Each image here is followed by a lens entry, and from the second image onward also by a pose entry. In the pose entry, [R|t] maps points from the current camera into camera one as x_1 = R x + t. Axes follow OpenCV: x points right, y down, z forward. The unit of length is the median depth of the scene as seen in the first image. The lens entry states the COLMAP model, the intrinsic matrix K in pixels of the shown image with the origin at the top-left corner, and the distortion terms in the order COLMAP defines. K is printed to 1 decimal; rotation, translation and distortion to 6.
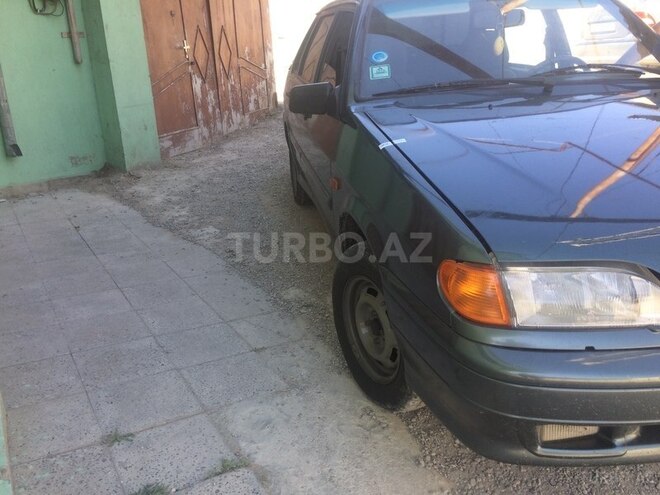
lens RADIAL K [[568.4, 0, 330.0], [0, 568.4, 247.5], [0, 0, 1]] dist [0.049871, -0.082858]
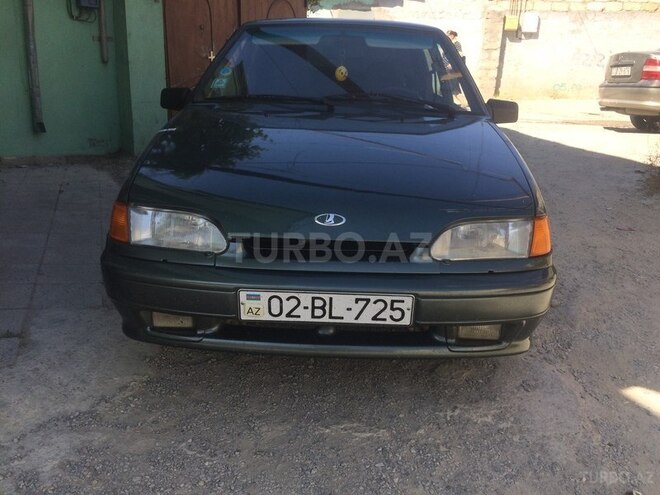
lens RADIAL K [[576.3, 0, 330.0], [0, 576.3, 247.5], [0, 0, 1]] dist [0.080434, -0.123181]
pose [[0.976448, 0.134737, -0.168511, 0.289168], [-0.141017, 0.989670, -0.025818, 0.029478], [0.163291, 0.048973, 0.985362, -0.116303]]
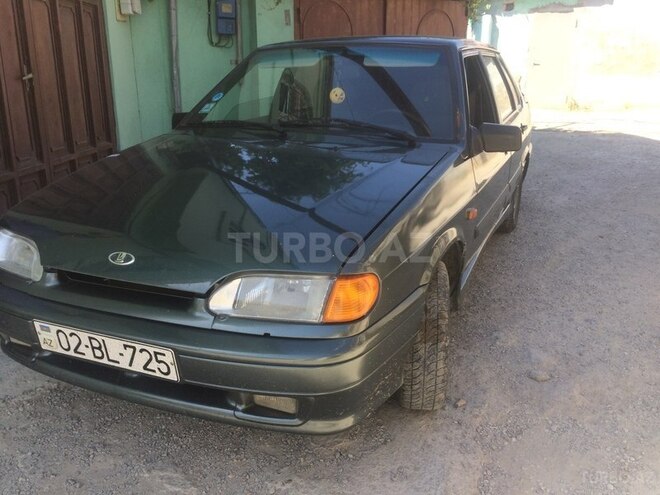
lens RADIAL K [[576.3, 0, 330.0], [0, 576.3, 247.5], [0, 0, 1]] dist [0.080434, -0.123181]
pose [[0.821856, 0.207866, -0.530419, 0.525358], [-0.224866, 0.973823, 0.033215, -0.047117], [0.523439, 0.091975, 0.847085, 0.014791]]
